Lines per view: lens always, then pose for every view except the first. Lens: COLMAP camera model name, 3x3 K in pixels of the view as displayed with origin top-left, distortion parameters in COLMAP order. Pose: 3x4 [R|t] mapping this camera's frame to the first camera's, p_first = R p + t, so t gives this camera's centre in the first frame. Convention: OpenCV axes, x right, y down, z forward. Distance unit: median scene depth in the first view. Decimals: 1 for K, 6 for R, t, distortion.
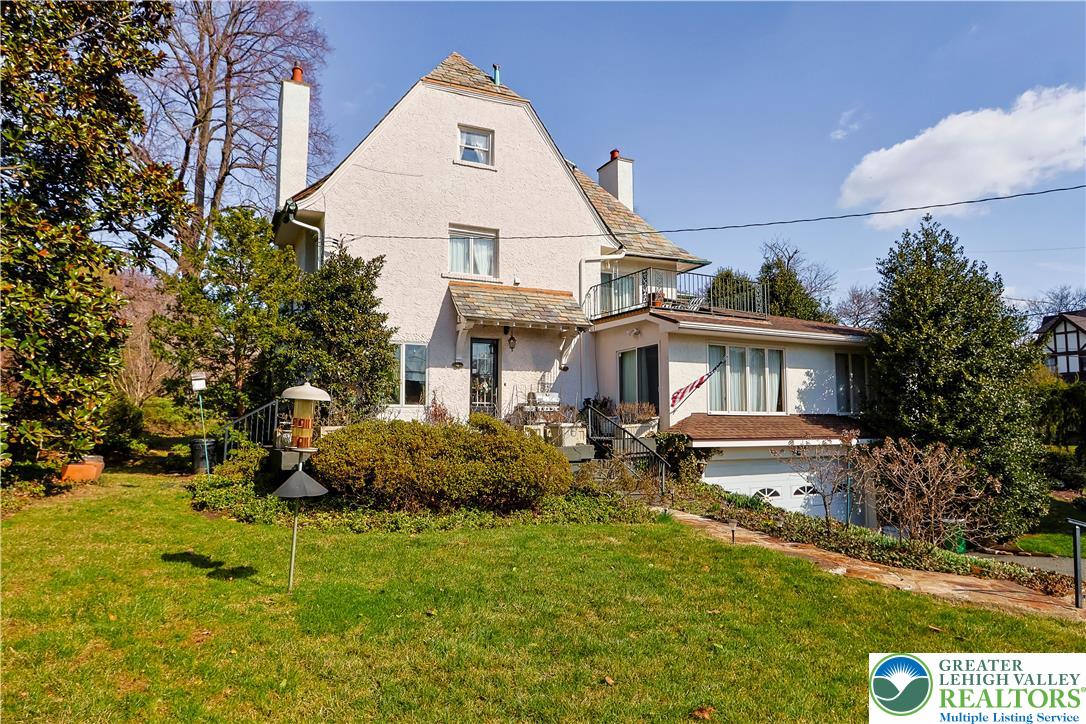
lens RADIAL K [[671.8, 0, 543.0], [0, 671.8, 362.0], [0, 0, 1]] dist [-0.000024, 0.001147]
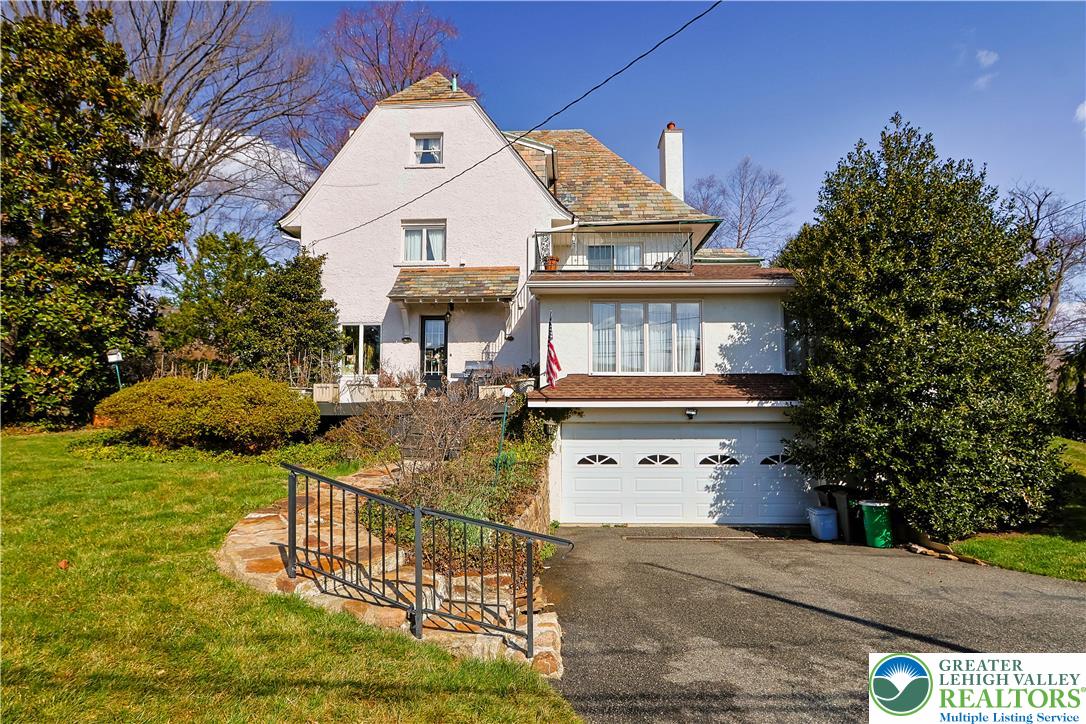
lens RADIAL K [[558.8, 0, 537.9], [0, 558.8, 367.5], [0, 0, 1]] dist [-0.010234, -0.000287]
pose [[0.876409, -0.034421, -0.480335, 0.522966], [0.045023, 0.998930, 0.010566, 0.051241], [0.479458, -0.030886, 0.877021, 0.246442]]
